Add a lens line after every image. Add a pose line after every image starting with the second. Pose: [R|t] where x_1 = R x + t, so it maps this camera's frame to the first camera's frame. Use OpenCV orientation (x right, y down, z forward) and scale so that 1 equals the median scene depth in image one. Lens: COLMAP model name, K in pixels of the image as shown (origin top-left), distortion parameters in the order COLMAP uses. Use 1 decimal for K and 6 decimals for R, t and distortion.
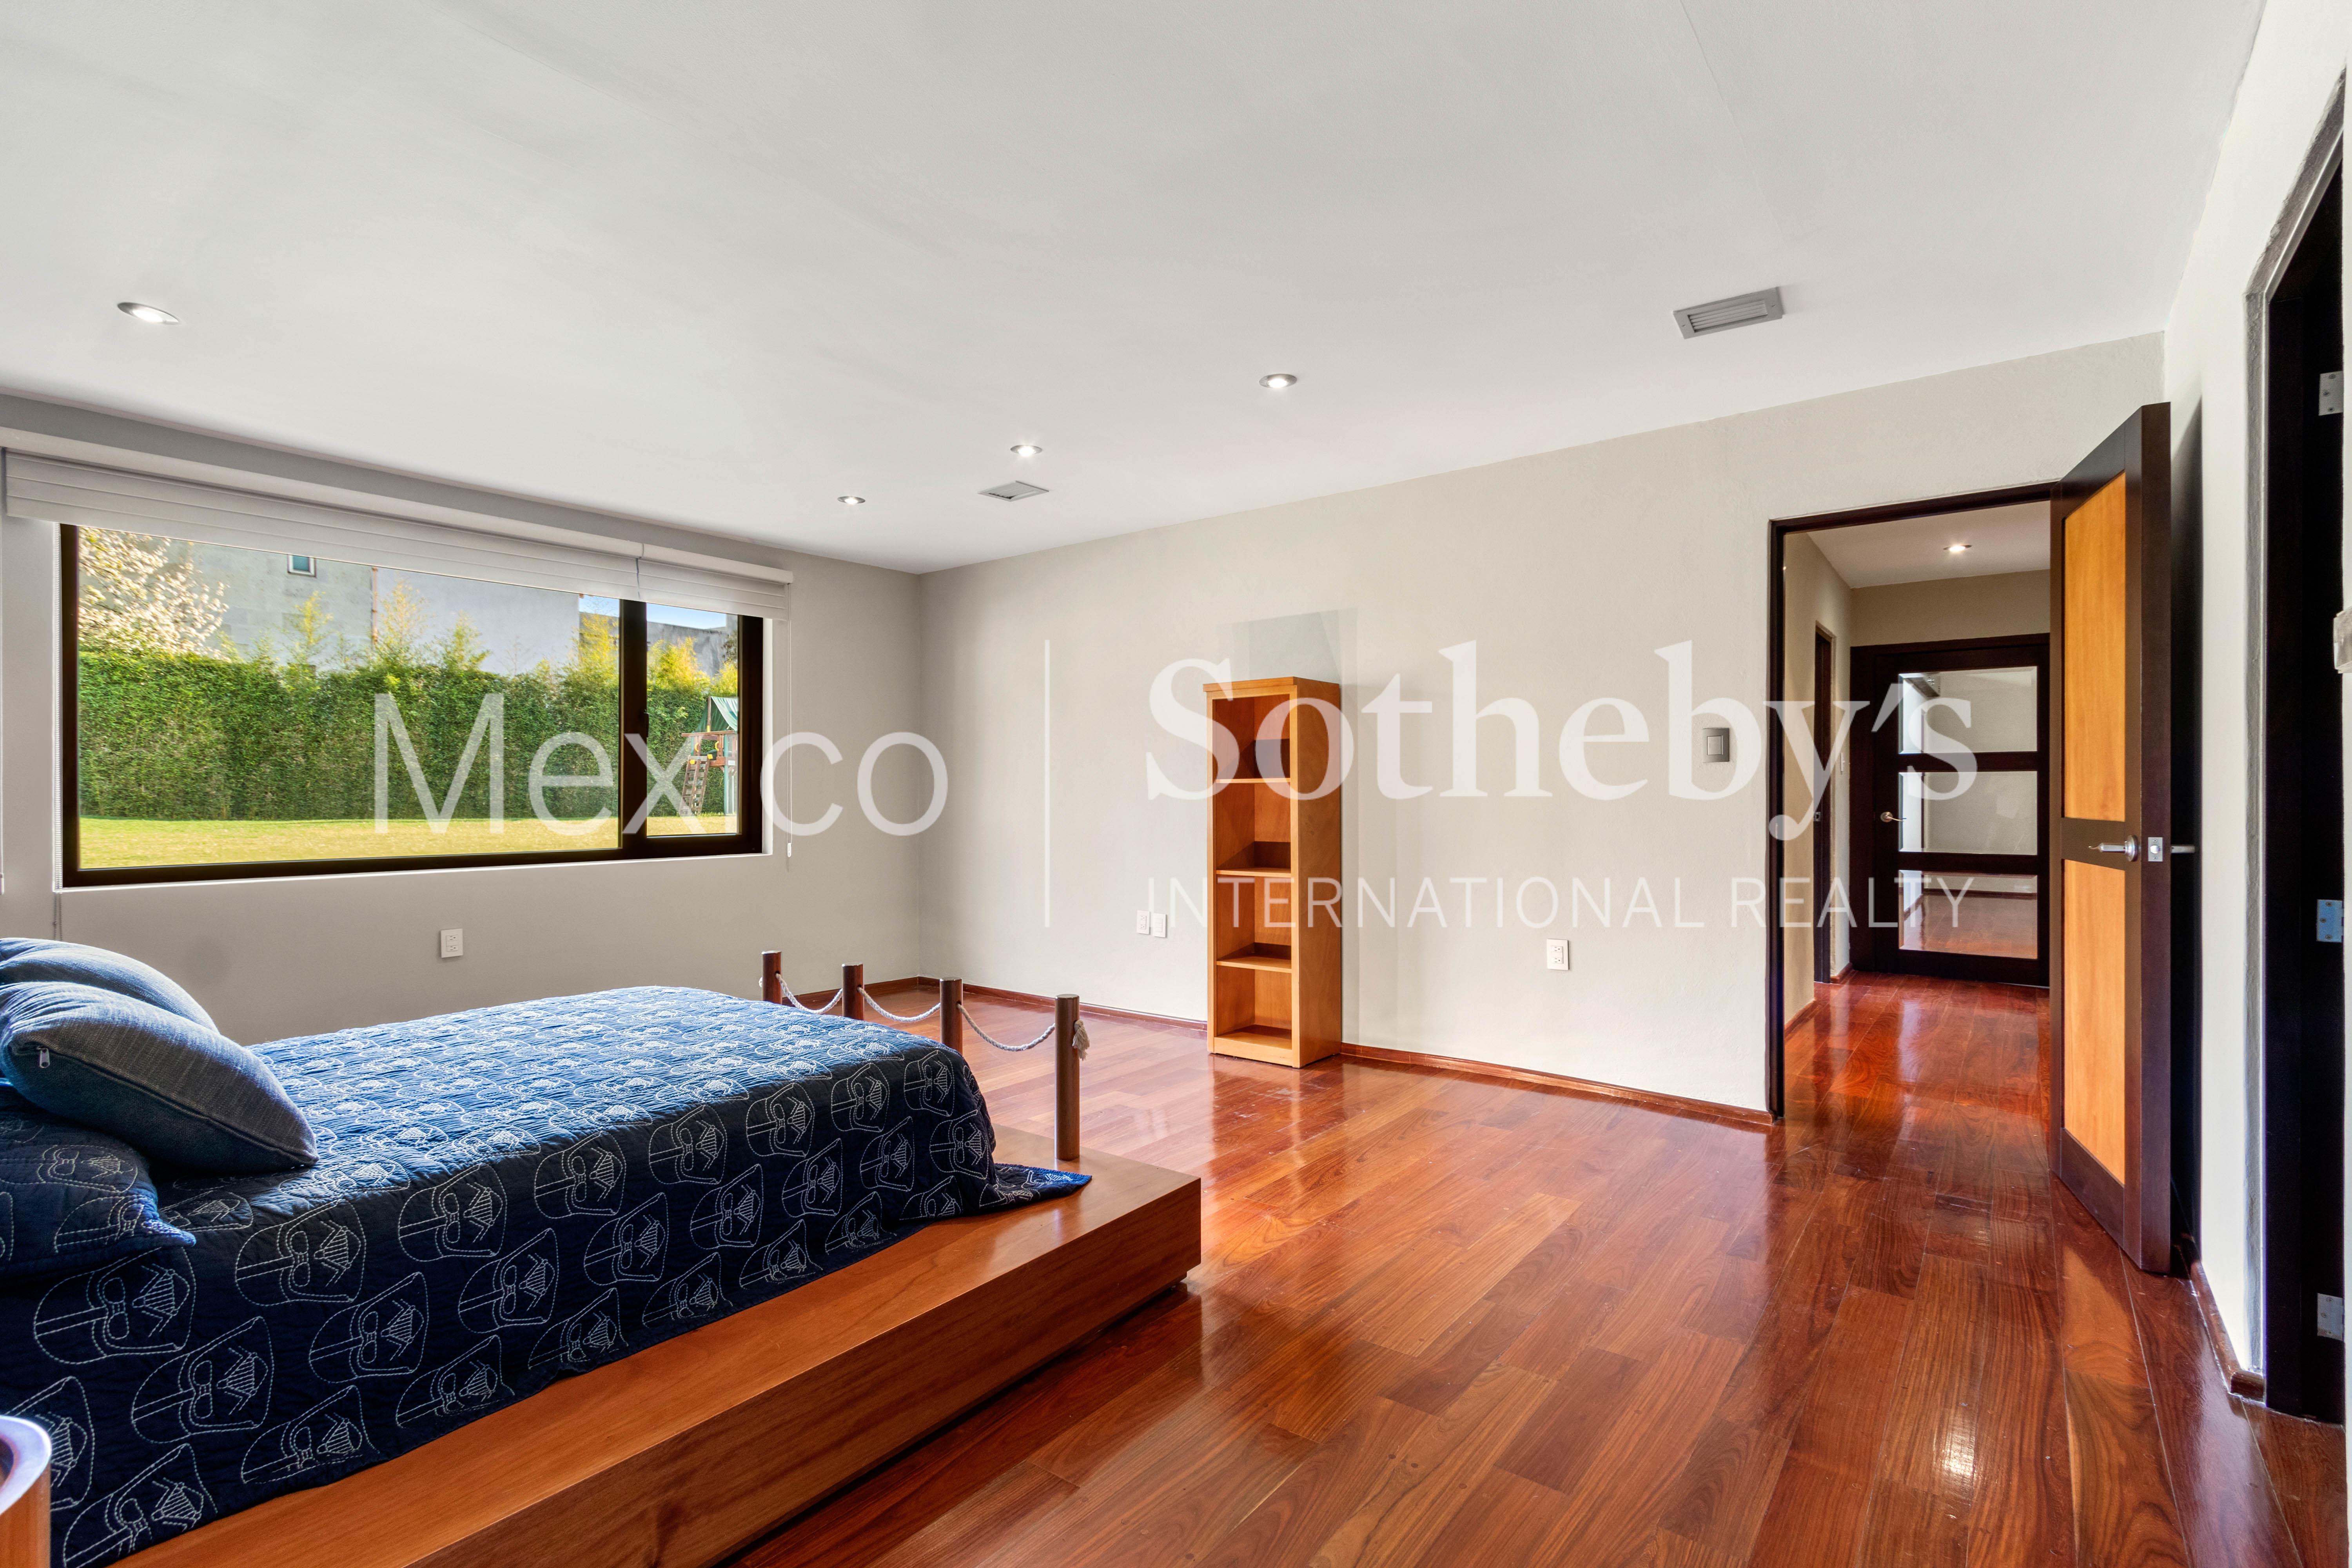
lens RADIAL K [[1072.1, 0, 1178.0], [0, 1072.1, 798.1], [0, 0, 1]] dist [0.017394, 0.000002]
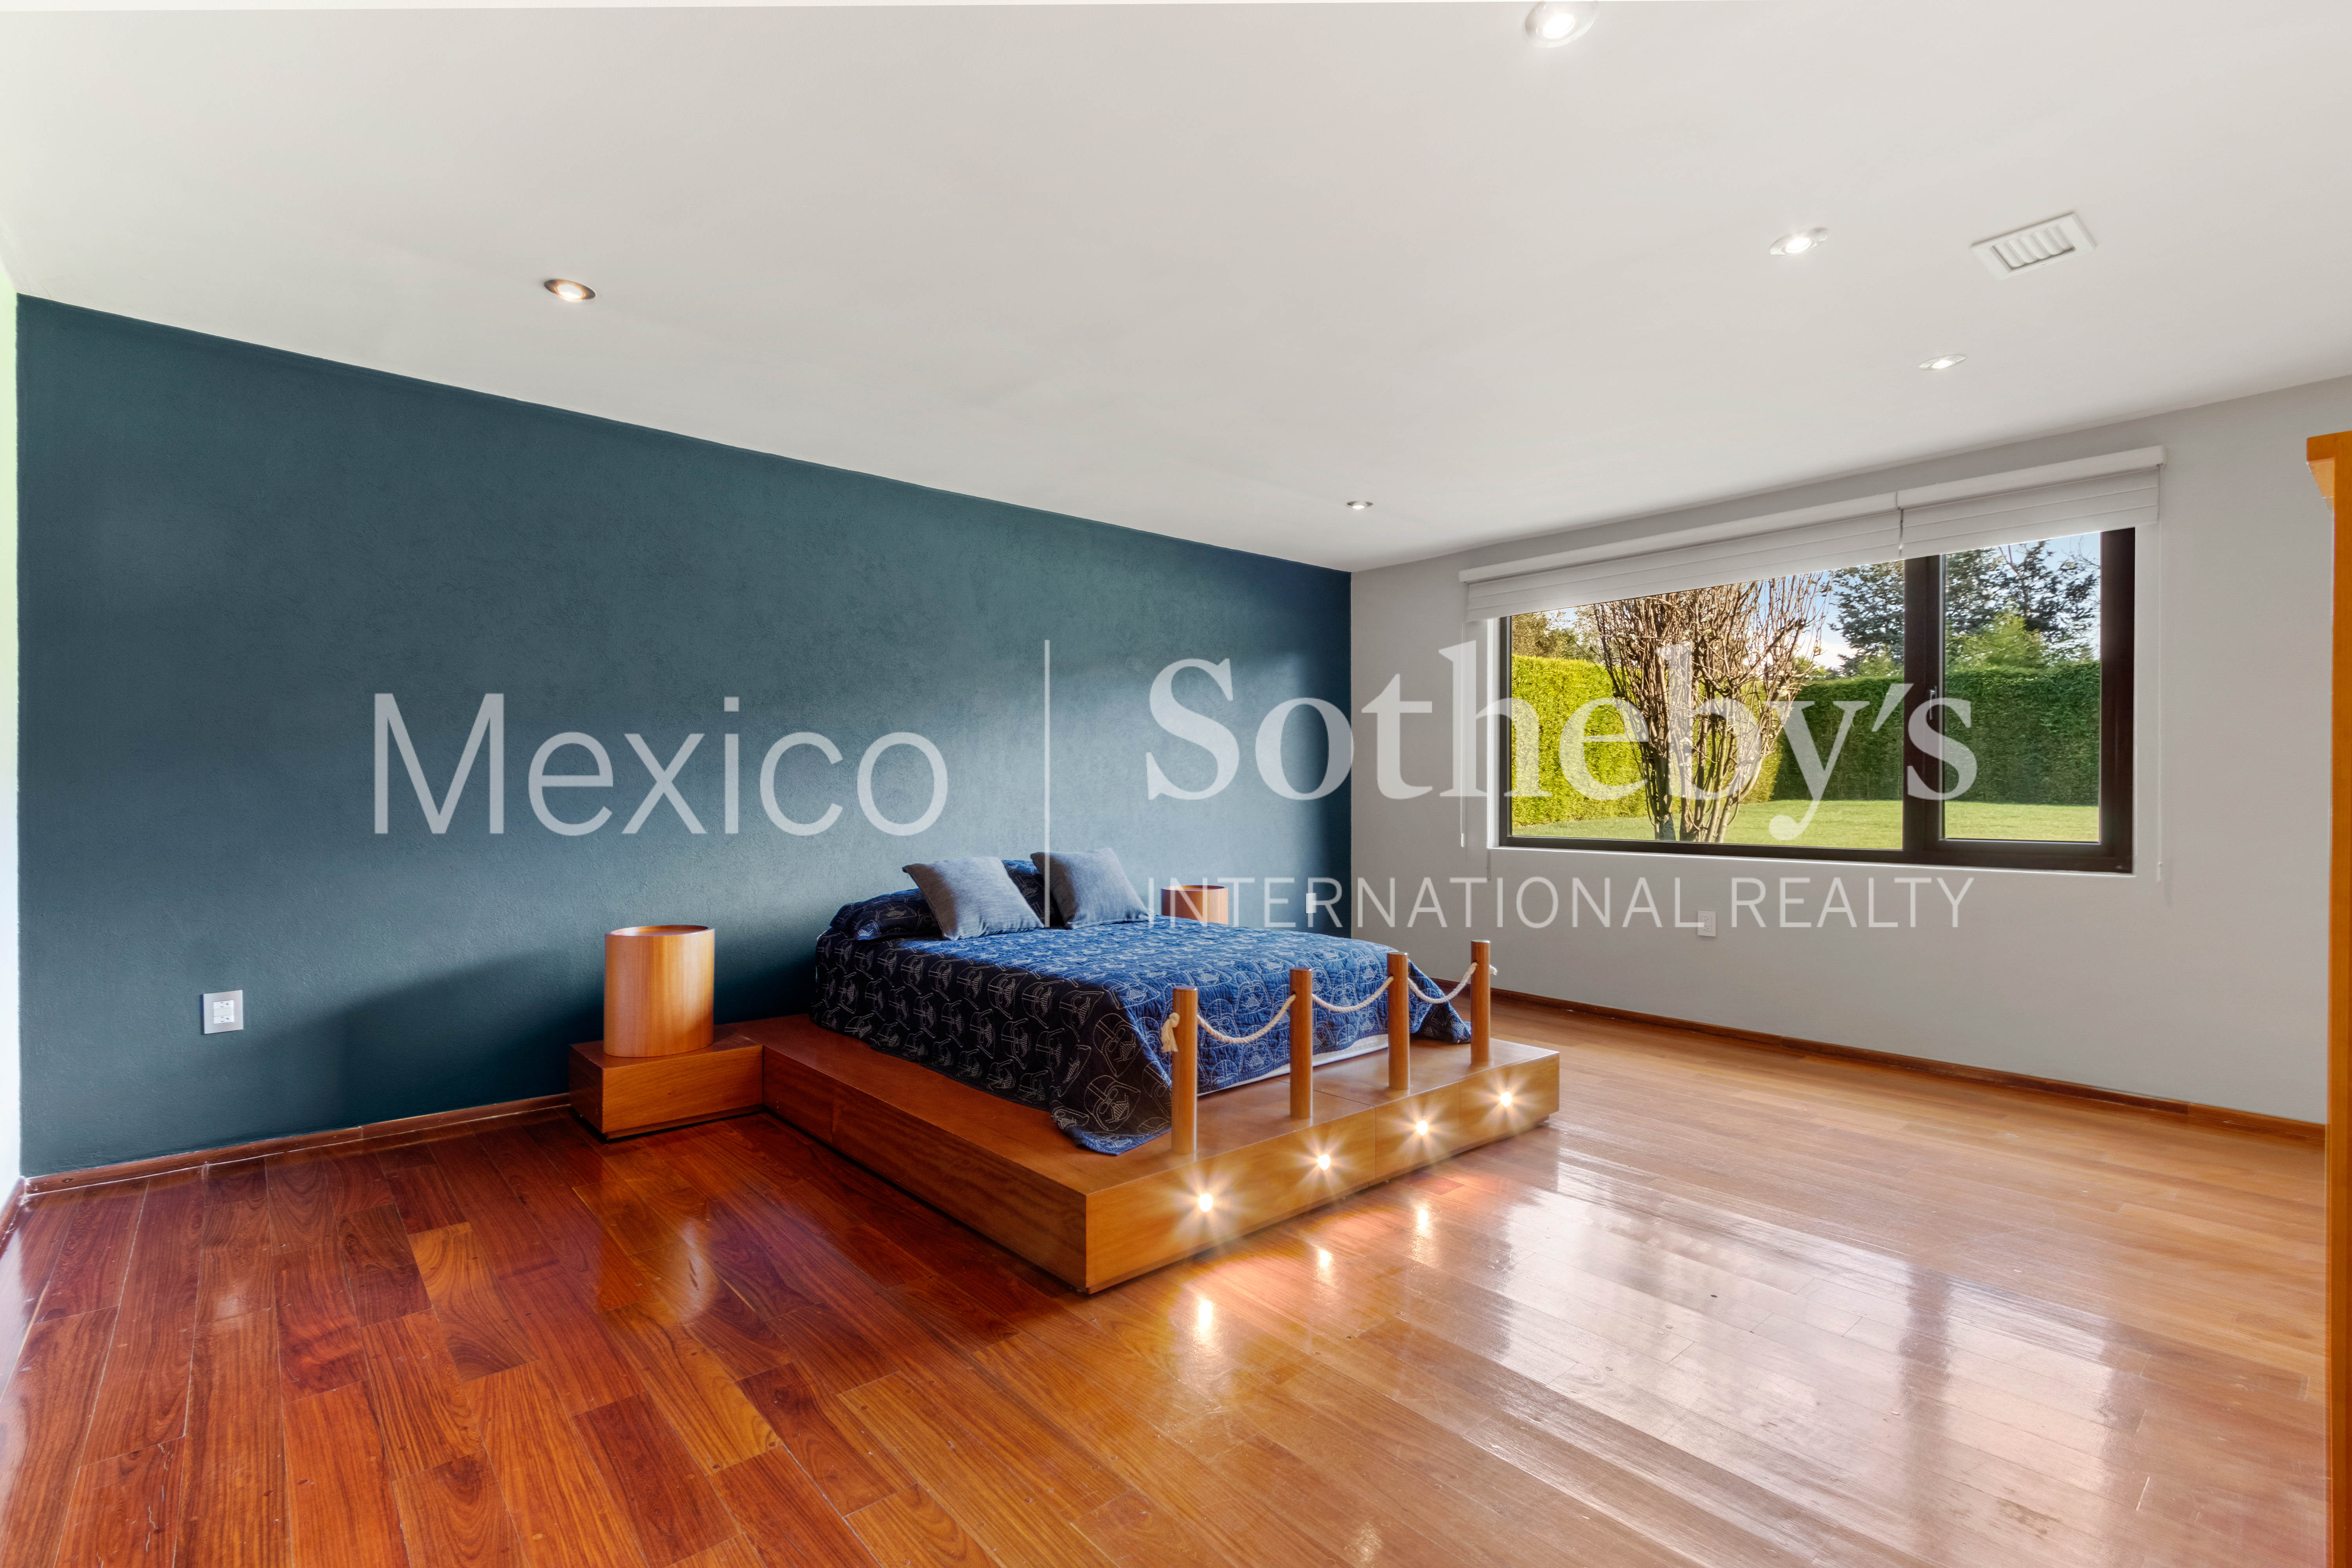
lens RADIAL K [[1072.1, 0, 1178.0], [0, 1072.1, 798.1], [0, 0, 1]] dist [0.017394, 0.000002]
pose [[-0.187079, 0.008785, -0.982306, 0.518293], [-0.005272, 0.999937, 0.009946, -0.000959], [0.982331, 0.007040, -0.187021, 0.702878]]
